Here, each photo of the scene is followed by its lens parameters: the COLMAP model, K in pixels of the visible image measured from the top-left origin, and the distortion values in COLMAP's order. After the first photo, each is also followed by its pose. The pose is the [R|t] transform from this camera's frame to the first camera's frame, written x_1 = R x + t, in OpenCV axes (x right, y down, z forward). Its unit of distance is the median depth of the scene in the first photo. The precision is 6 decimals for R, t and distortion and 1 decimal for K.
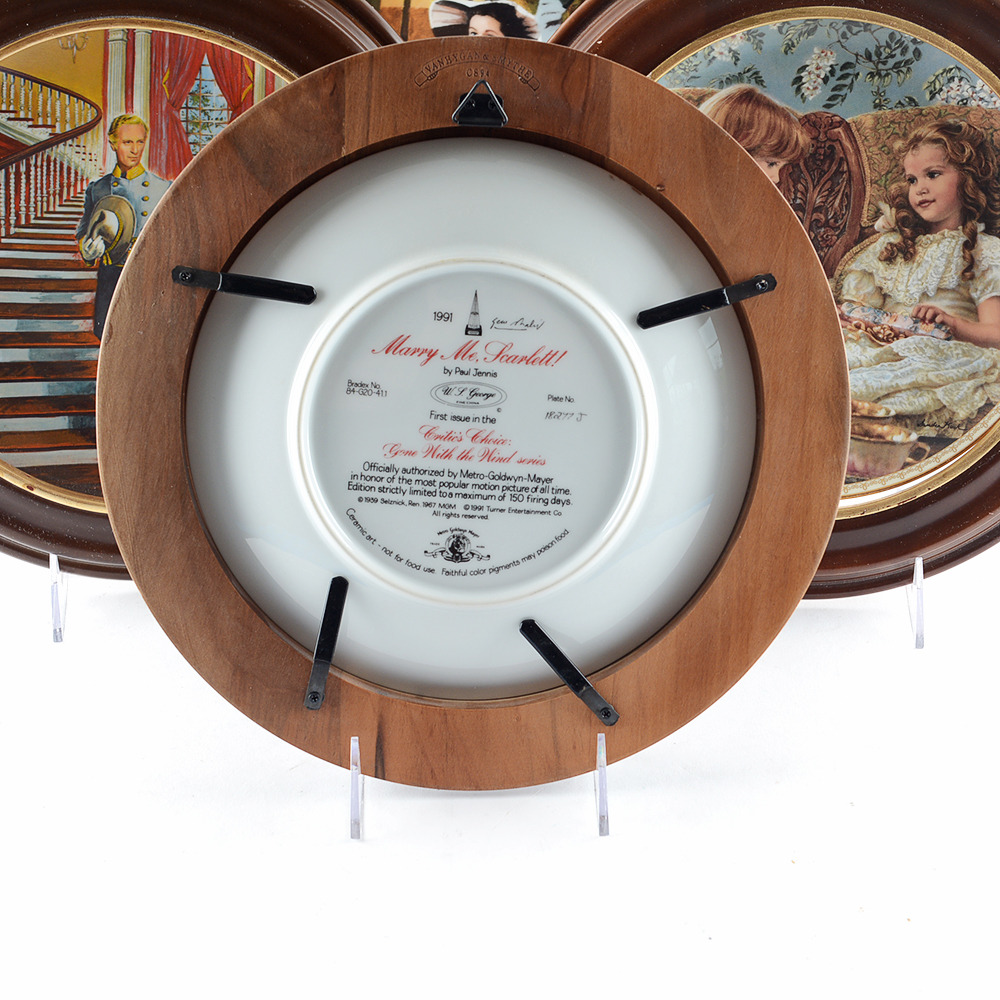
lens RADIAL K [[2574.1, 0, 503.4], [0, 2574.1, 484.0], [0, 0, 1]] dist [0.074457, 0.000000]
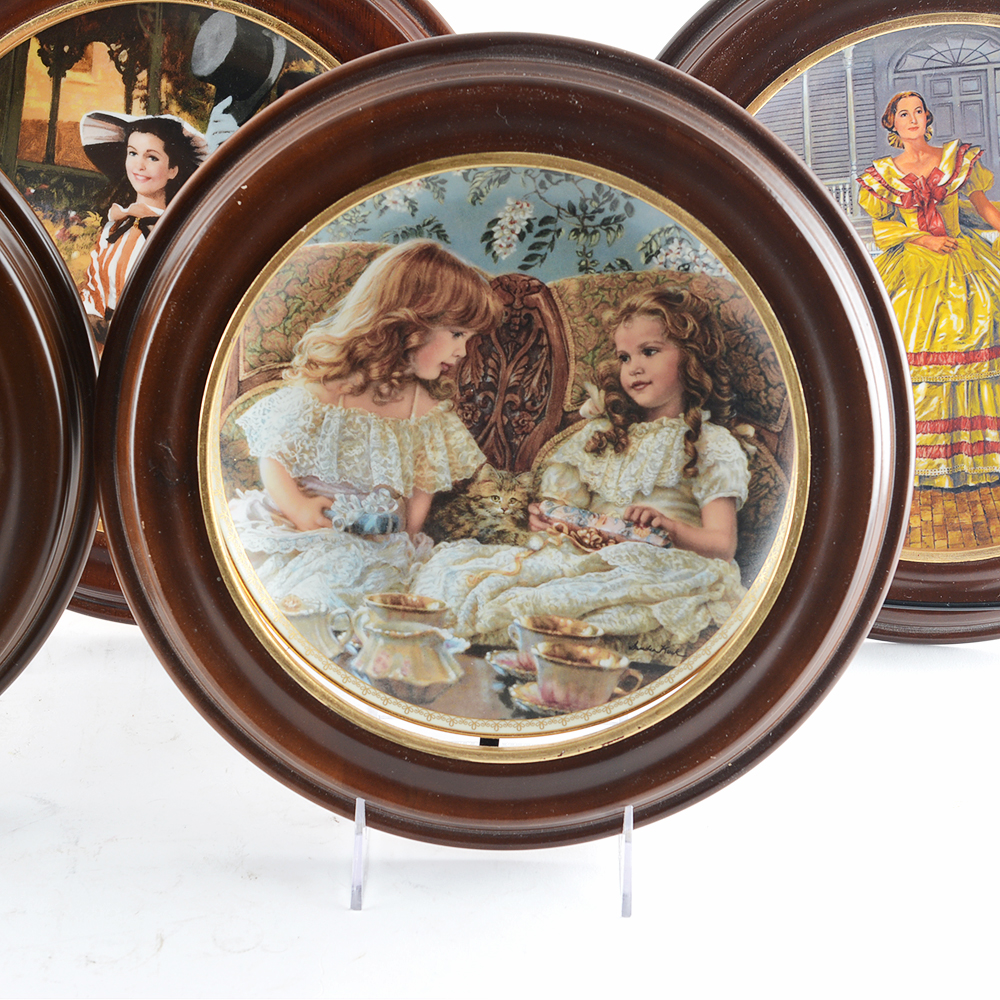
lens RADIAL K [[2574.1, 0, 492.2], [0, 2574.1, 500.3], [0, 0, 1]] dist [0.074457, 0.000000]
pose [[0.999176, 0.016665, 0.036997, 0.085662], [-0.016774, 0.999856, 0.002630, -0.073147], [-0.036948, -0.003249, 0.999312, 0.169960]]
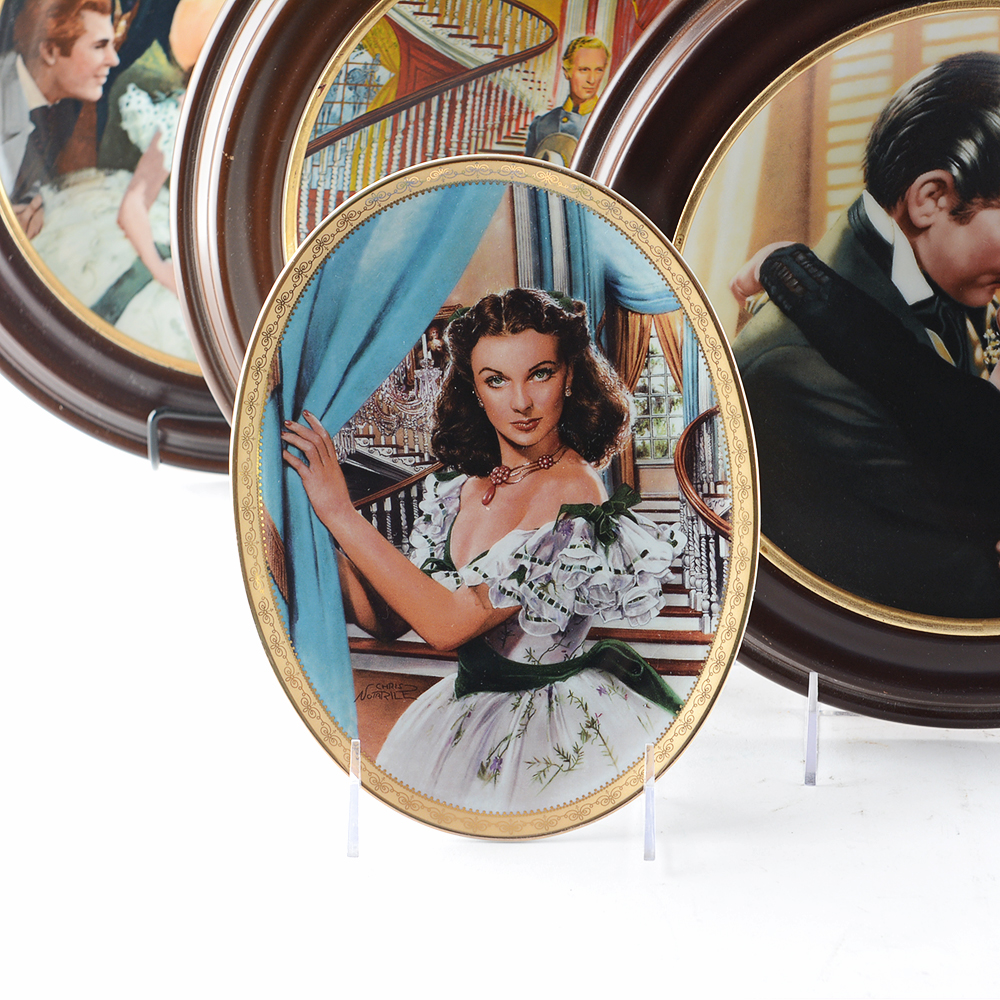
lens RADIAL K [[3970.2, 0, 548.1], [0, 3970.2, 511.2], [0, 0, 1]] dist [0.124324, 0.000000]
pose [[0.999370, 0.034531, 0.008142, -0.160846], [-0.033489, 0.993926, -0.104833, 0.144439], [-0.011712, 0.104495, 0.994456, -0.267239]]
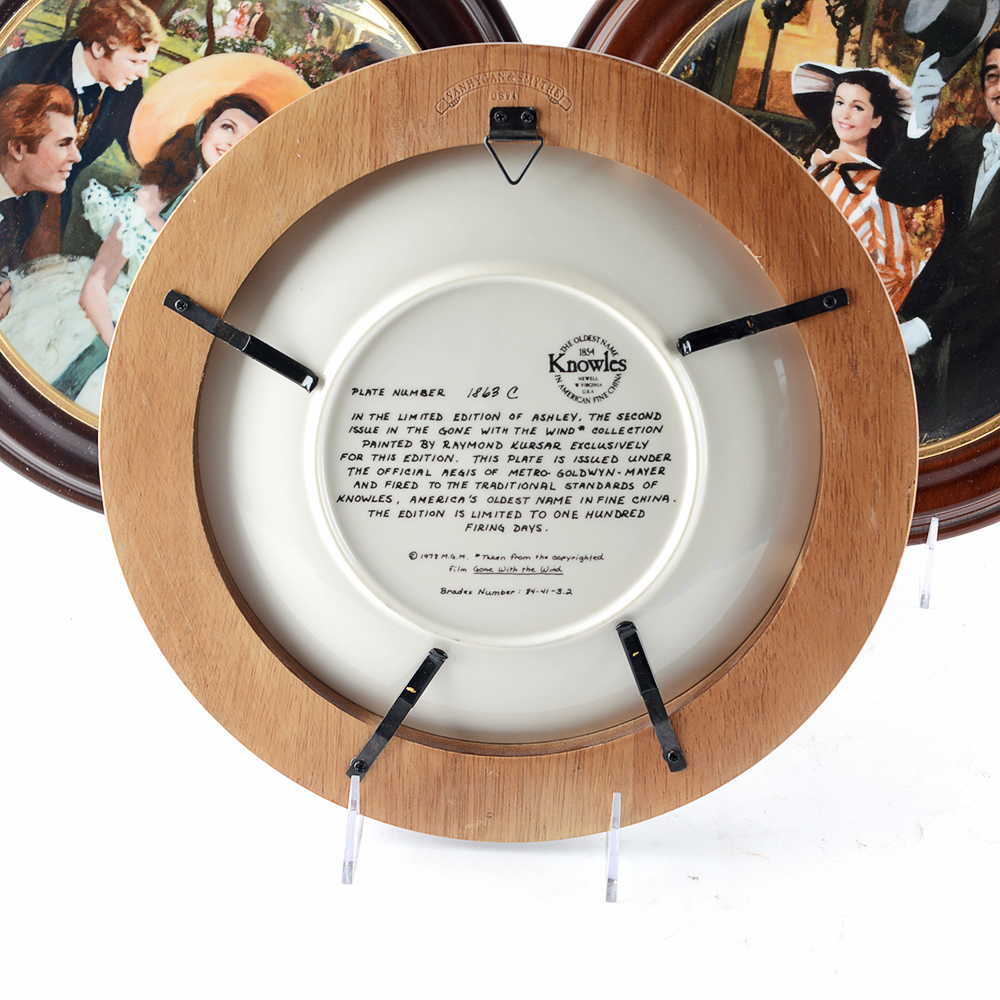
lens RADIAL K [[2574.1, 0, 500.1], [0, 2574.1, 495.8], [0, 0, 1]] dist [0.074457, 0.000000]
pose [[0.998013, 0.058025, 0.024549, -0.161348], [-0.058390, 0.998190, 0.014406, -0.048666], [-0.023669, -0.015811, 0.999595, 0.109309]]
